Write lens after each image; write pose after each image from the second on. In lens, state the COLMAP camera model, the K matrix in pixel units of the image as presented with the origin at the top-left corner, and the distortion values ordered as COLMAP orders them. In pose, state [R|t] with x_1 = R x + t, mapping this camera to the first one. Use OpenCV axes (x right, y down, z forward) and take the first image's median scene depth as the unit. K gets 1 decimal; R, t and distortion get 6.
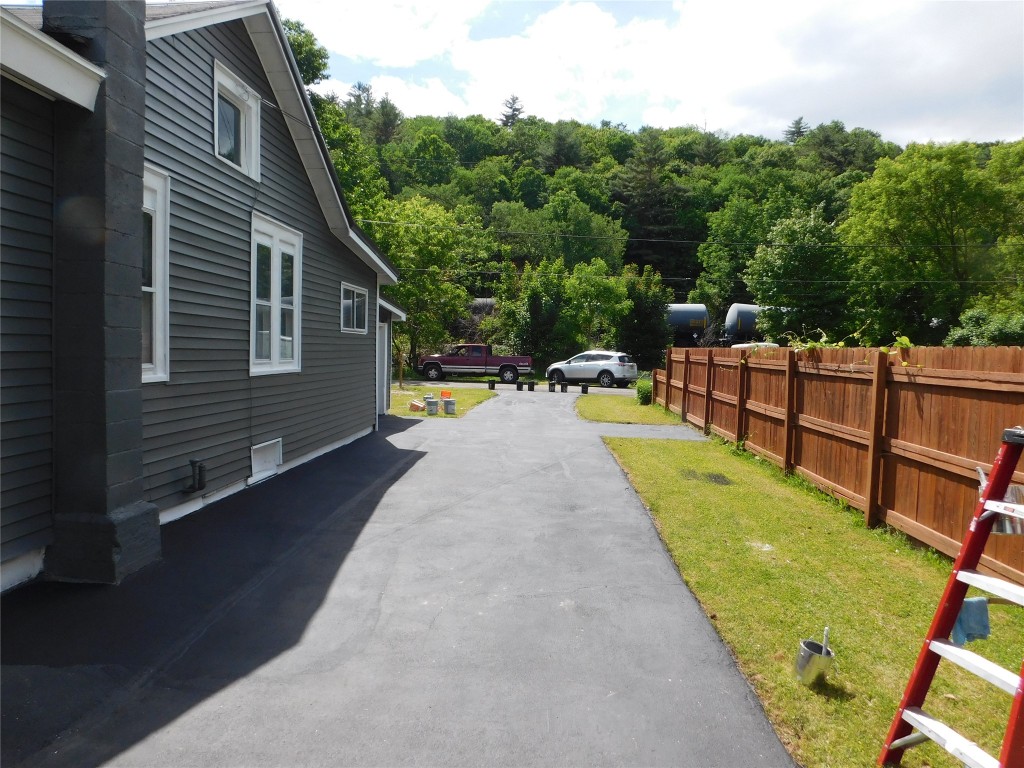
lens RADIAL K [[684.5, 0, 512.0], [0, 684.5, 384.0], [0, 0, 1]] dist [-0.063384, 0.045503]
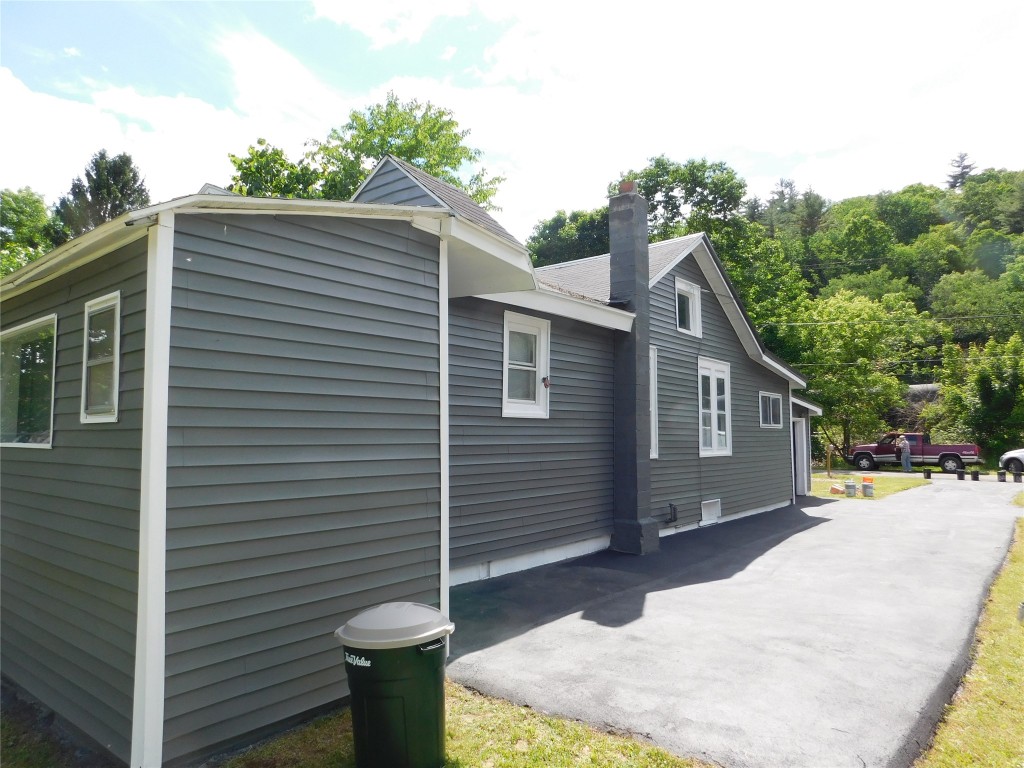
lens RADIAL K [[684.5, 0, 512.0], [0, 684.5, 384.0], [0, 0, 1]] dist [-0.063384, 0.045503]
pose [[0.815257, -0.069021, -0.574971, 0.031546], [-0.010889, 0.990869, -0.134387, 0.006229], [0.578996, 0.115821, 0.807062, -0.095830]]
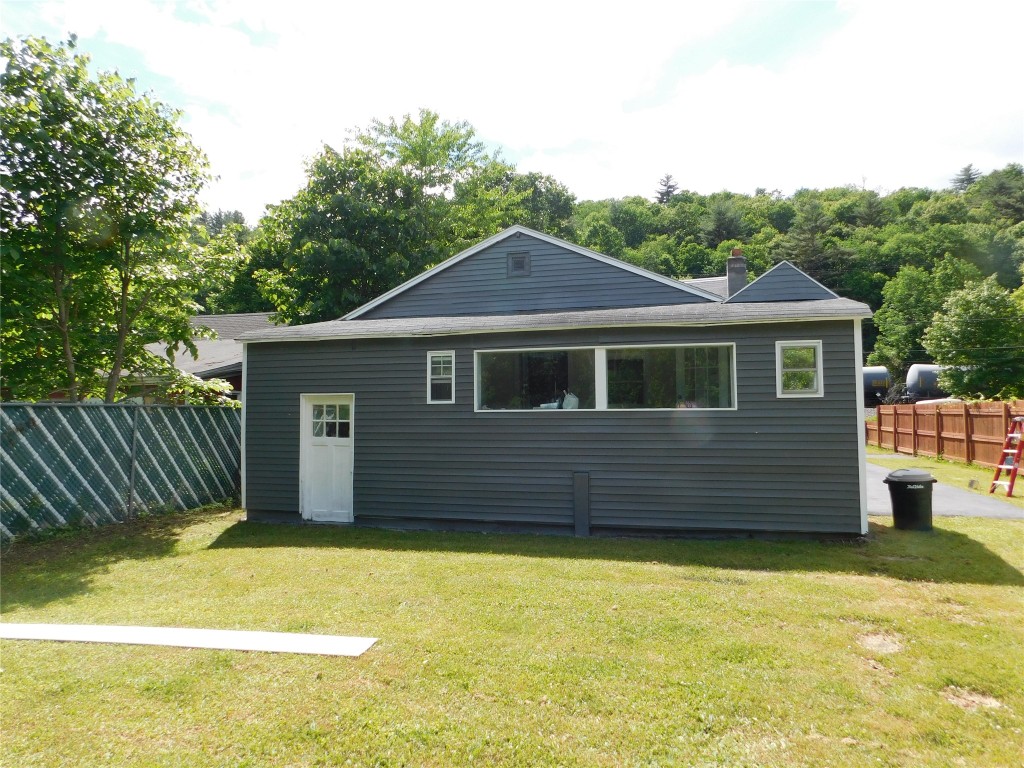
lens RADIAL K [[684.2, 0, 526.3], [0, 684.2, 381.4], [0, 0, 1]] dist [-0.052947, 0.059772]
pose [[0.979438, -0.042317, -0.197258, -0.093200], [0.021927, 0.994291, -0.104426, 0.013057], [0.200550, 0.097954, 0.974774, -0.245159]]
